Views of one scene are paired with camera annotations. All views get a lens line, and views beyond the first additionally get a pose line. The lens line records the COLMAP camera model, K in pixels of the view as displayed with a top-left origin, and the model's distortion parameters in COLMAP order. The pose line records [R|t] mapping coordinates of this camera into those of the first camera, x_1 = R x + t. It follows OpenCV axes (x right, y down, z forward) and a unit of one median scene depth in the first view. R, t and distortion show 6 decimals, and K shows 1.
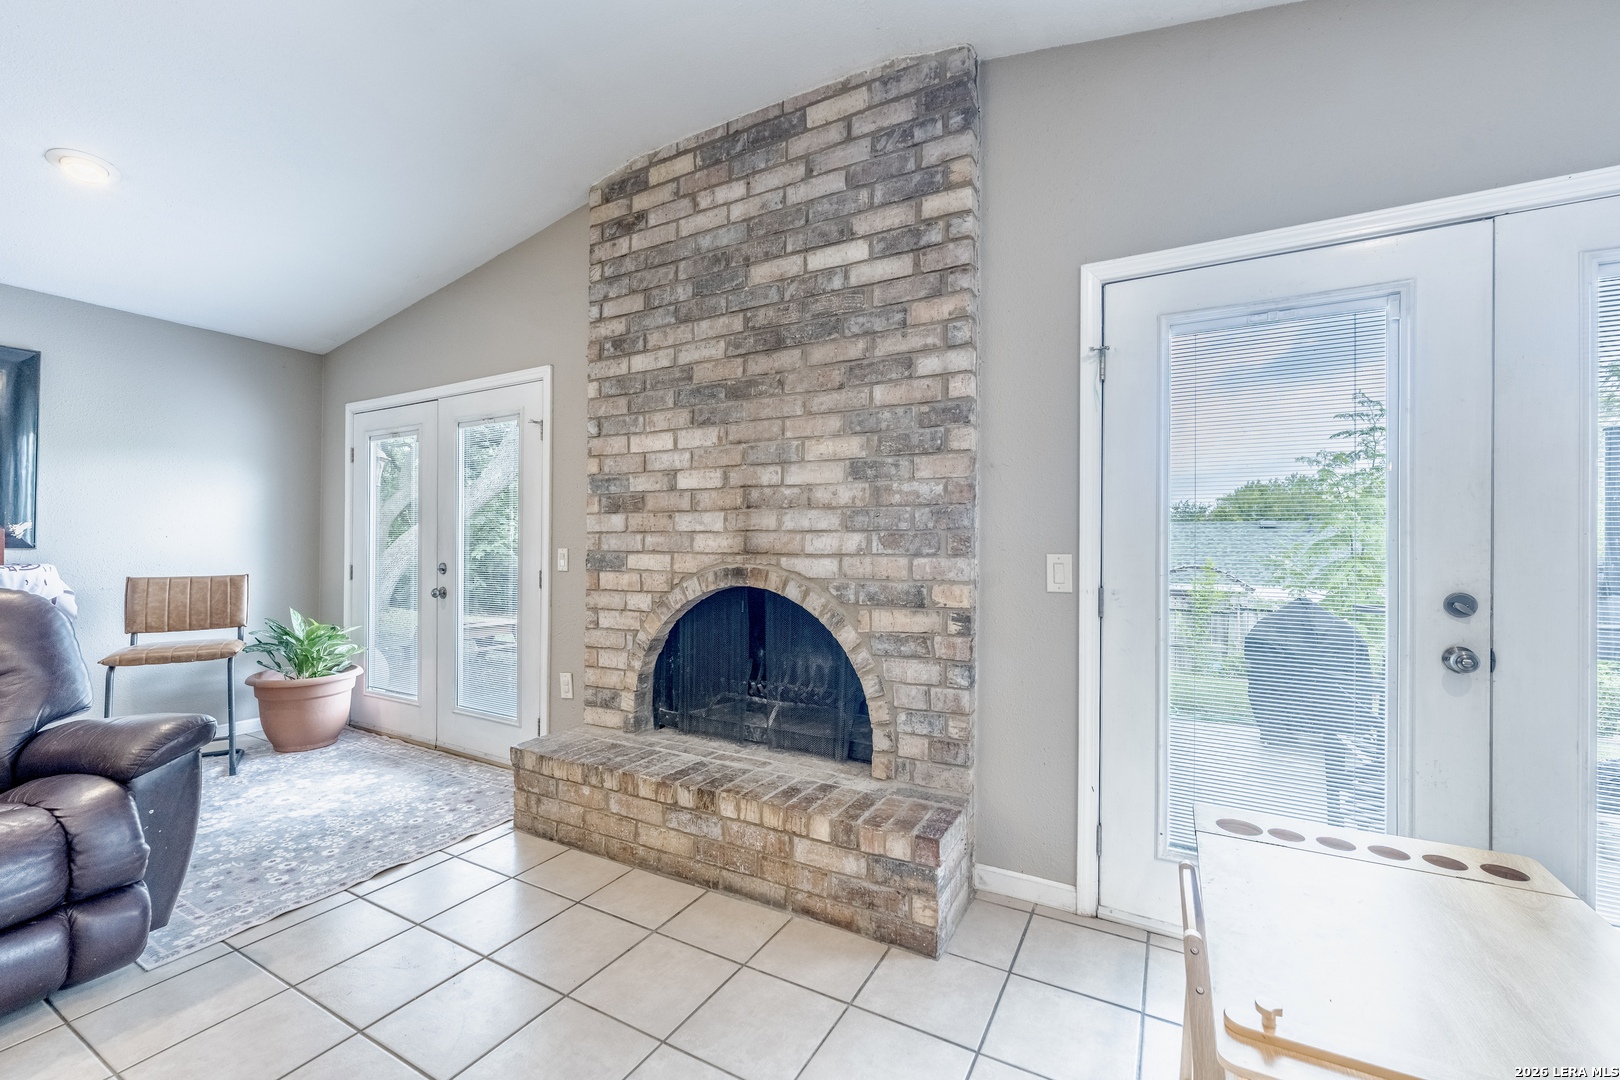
lens RADIAL K [[653.1, 0, 814.4], [0, 653.1, 541.2], [0, 0, 1]] dist [-0.001887, -0.000244]
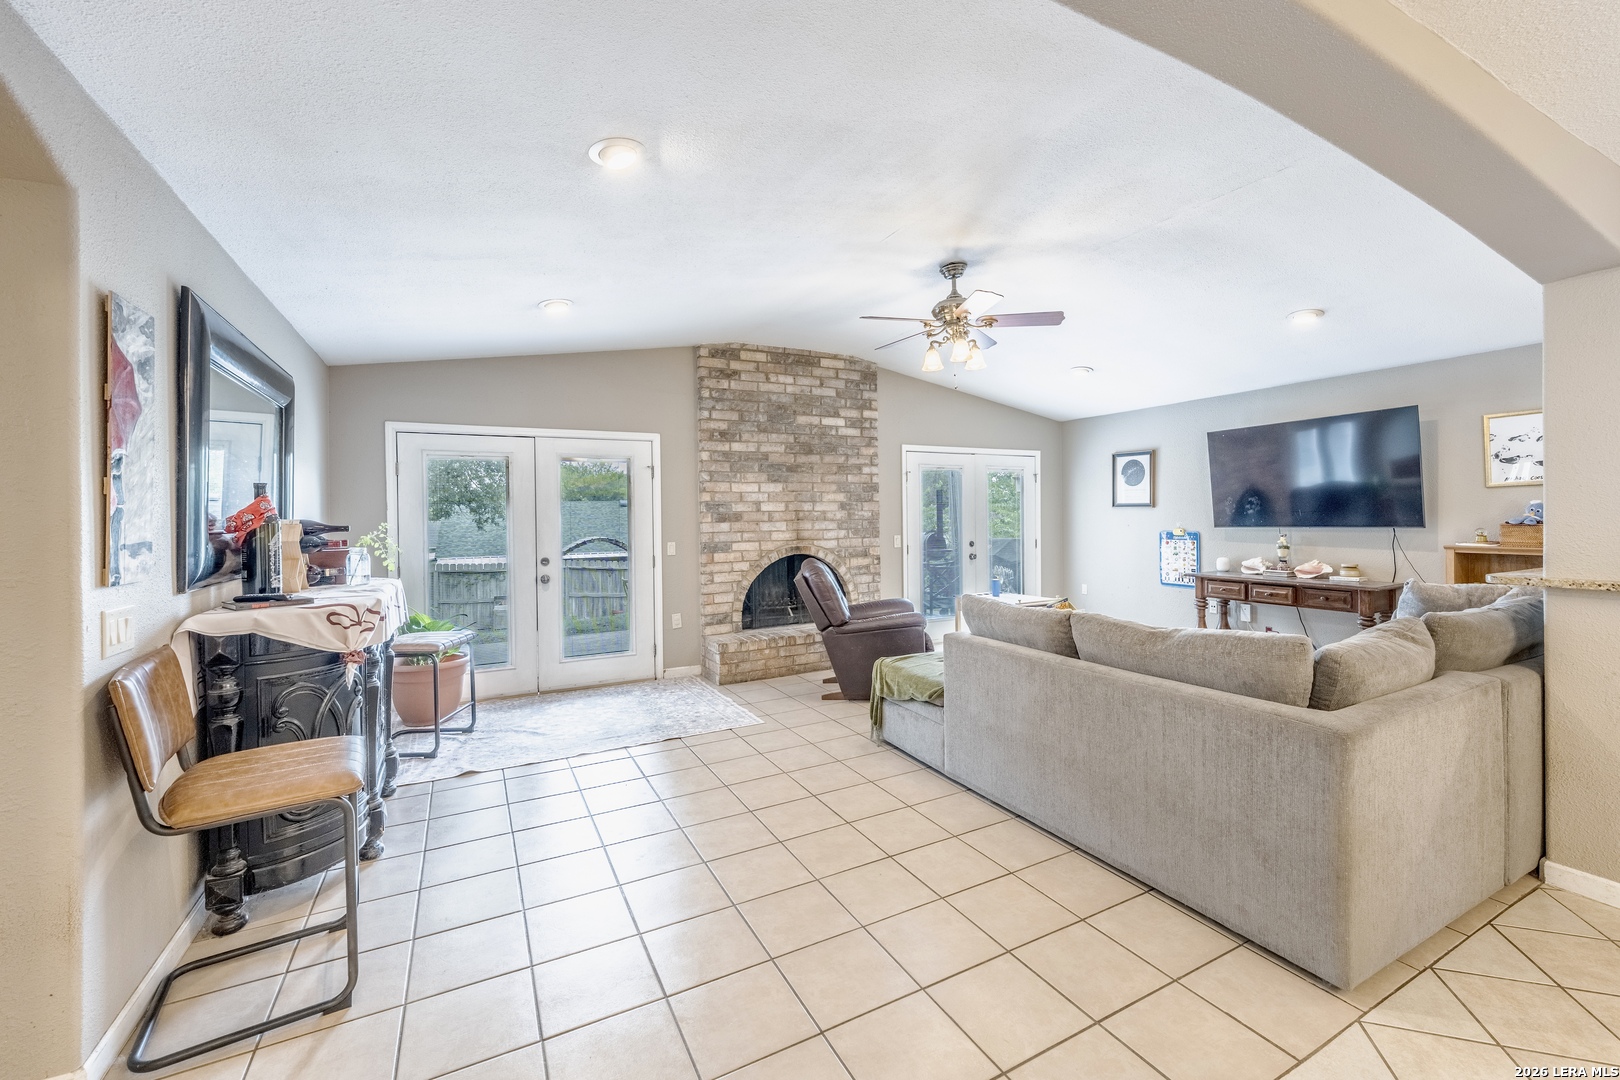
lens RADIAL K [[653.1, 0, 807.2], [0, 653.1, 525.0], [0, 0, 1]] dist [-0.001887, -0.000244]
pose [[0.563626, -0.023433, 0.825698, -1.997360], [0.013397, 0.999725, 0.019227, -0.078149], [-0.825921, 0.000225, 0.563785, -0.332152]]
